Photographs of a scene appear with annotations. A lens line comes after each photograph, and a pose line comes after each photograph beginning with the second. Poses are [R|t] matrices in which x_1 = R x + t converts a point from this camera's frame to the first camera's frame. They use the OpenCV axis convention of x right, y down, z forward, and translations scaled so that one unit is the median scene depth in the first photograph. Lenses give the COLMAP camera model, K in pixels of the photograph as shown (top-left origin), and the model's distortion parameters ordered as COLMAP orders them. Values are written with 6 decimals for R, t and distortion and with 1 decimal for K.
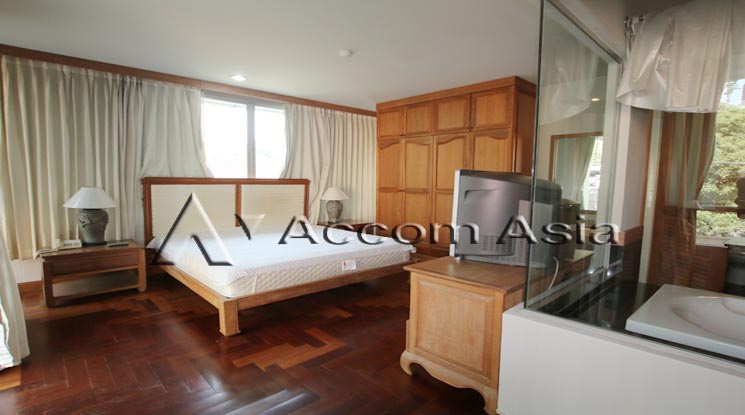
lens RADIAL K [[366.4, 0, 372.5], [0, 366.4, 207.5], [0, 0, 1]] dist [-0.001826, -0.000287]
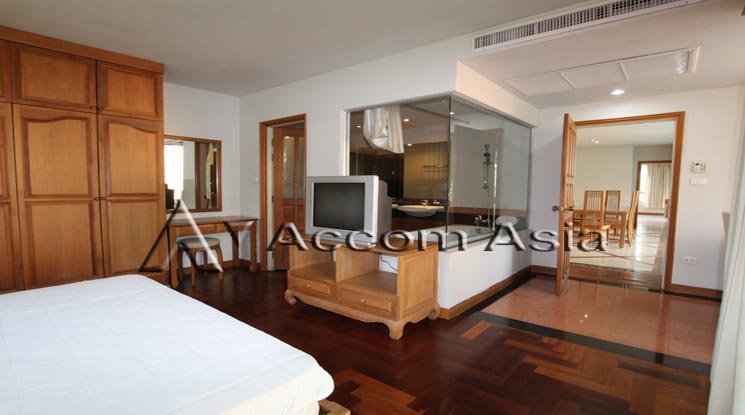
lens RADIAL K [[366.4, 0, 372.5], [0, 366.4, 207.5], [0, 0, 1]] dist [-0.001826, -0.000287]
pose [[-0.125333, -0.074124, 0.989342, -0.525092], [0.063933, 0.994529, 0.082612, -0.050125], [-0.990053, 0.073605, -0.119908, 0.572067]]
